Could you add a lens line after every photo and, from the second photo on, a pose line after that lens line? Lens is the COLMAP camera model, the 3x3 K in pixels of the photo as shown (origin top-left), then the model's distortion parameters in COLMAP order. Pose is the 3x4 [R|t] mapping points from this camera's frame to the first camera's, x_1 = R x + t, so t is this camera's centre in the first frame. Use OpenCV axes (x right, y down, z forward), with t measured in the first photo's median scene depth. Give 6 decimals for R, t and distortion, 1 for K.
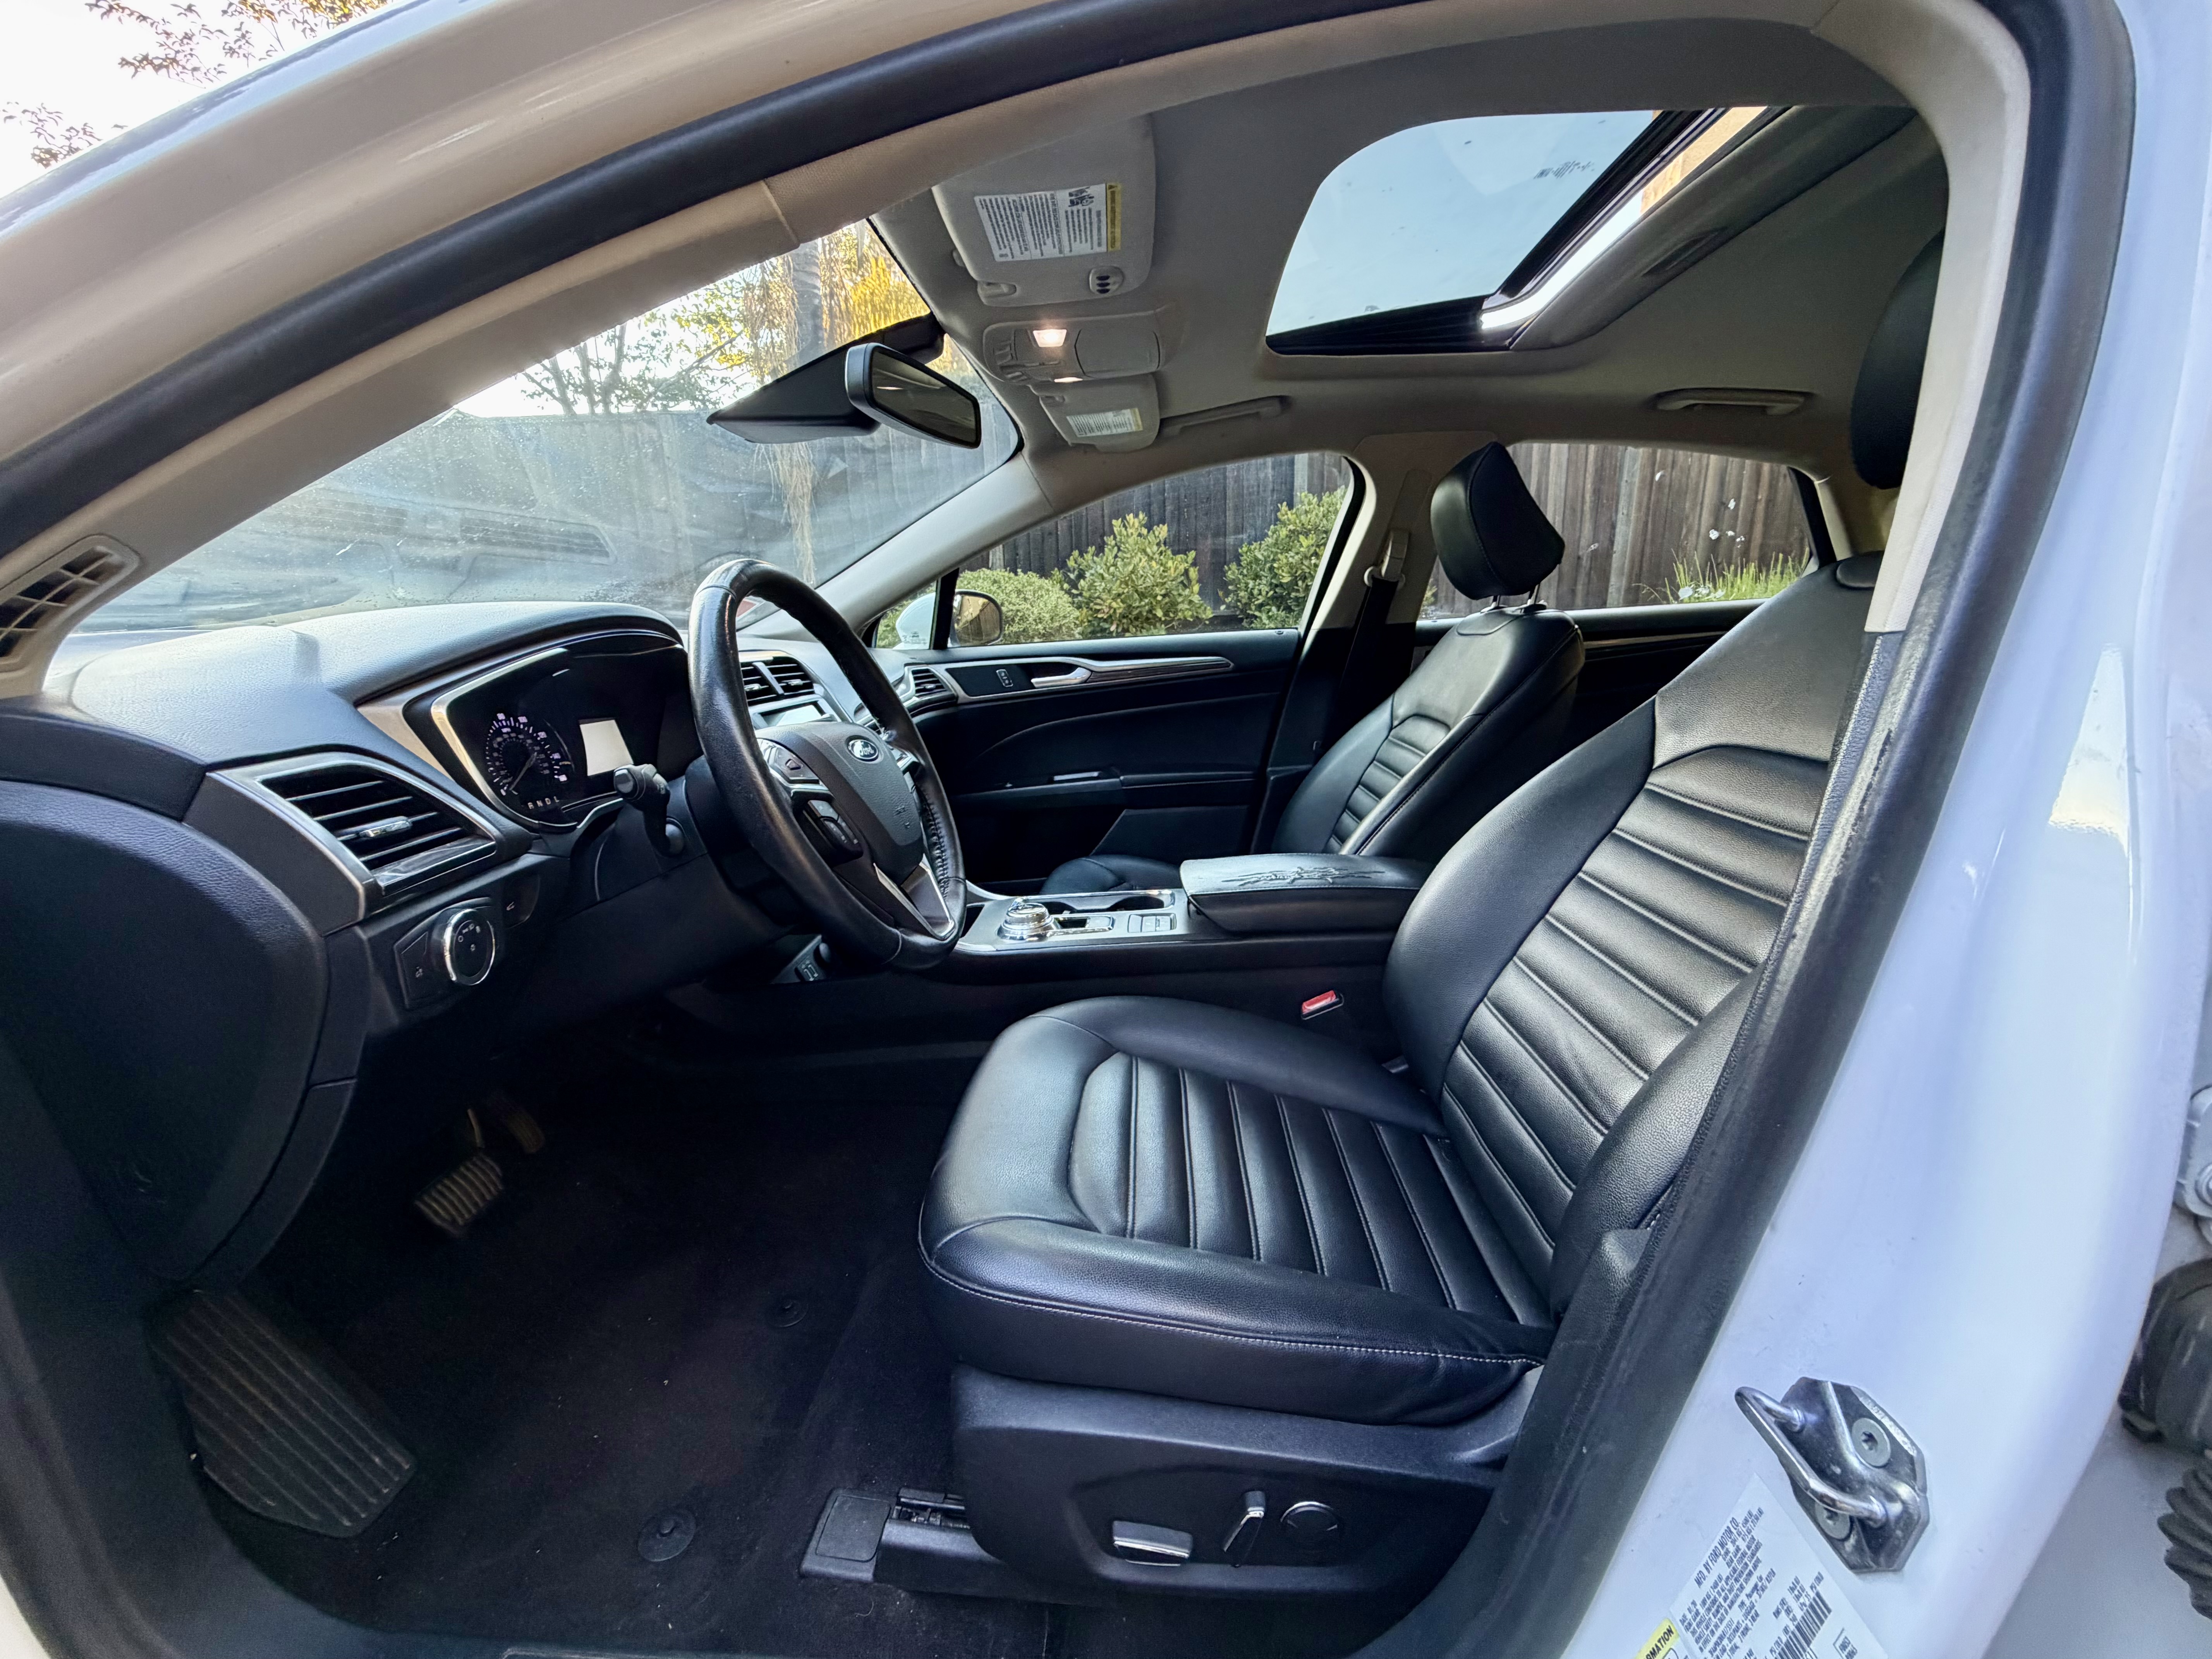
lens RADIAL K [[894.8, 0, 1106.0], [0, 894.8, 829.5], [0, 0, 1]] dist [-0.000611, -0.000090]
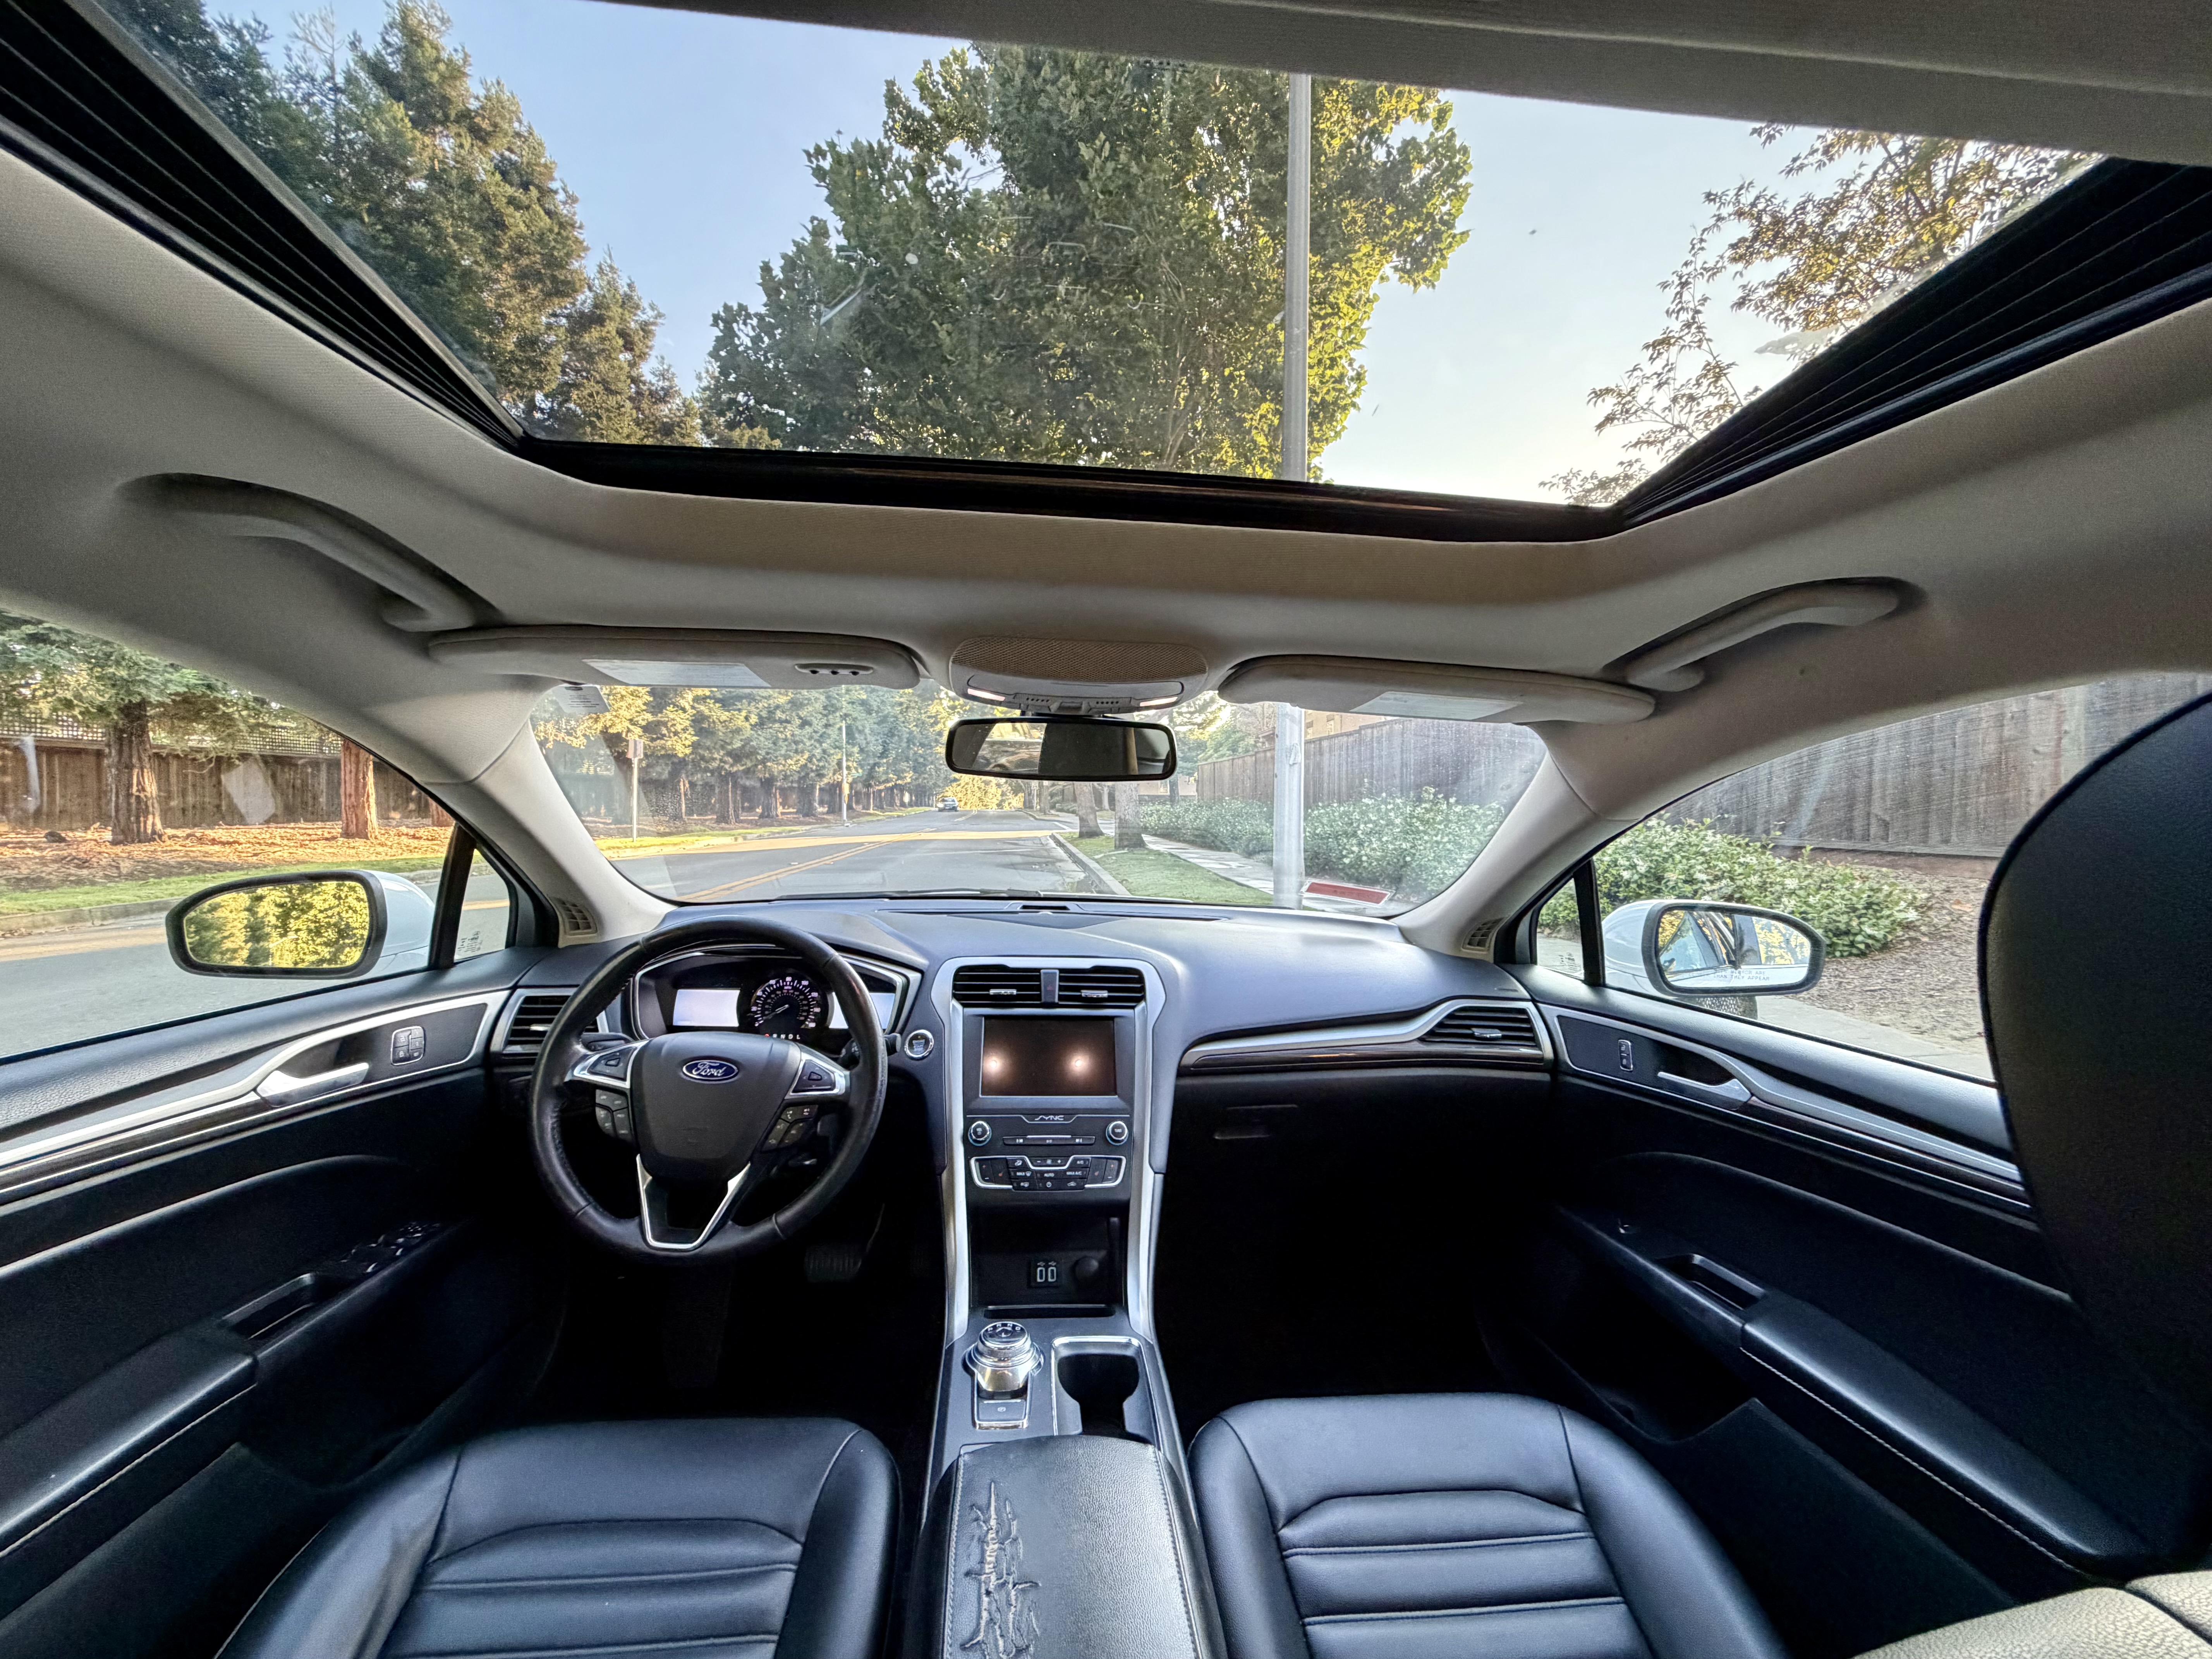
lens RADIAL K [[894.8, 0, 1106.0], [0, 894.8, 829.5], [0, 0, 1]] dist [-0.000611, -0.000090]
pose [[0.146729, 0.057667, -0.987494, 0.431201], [-0.249457, 0.968190, 0.019473, -0.242842], [0.957205, 0.243480, 0.156447, 0.528052]]
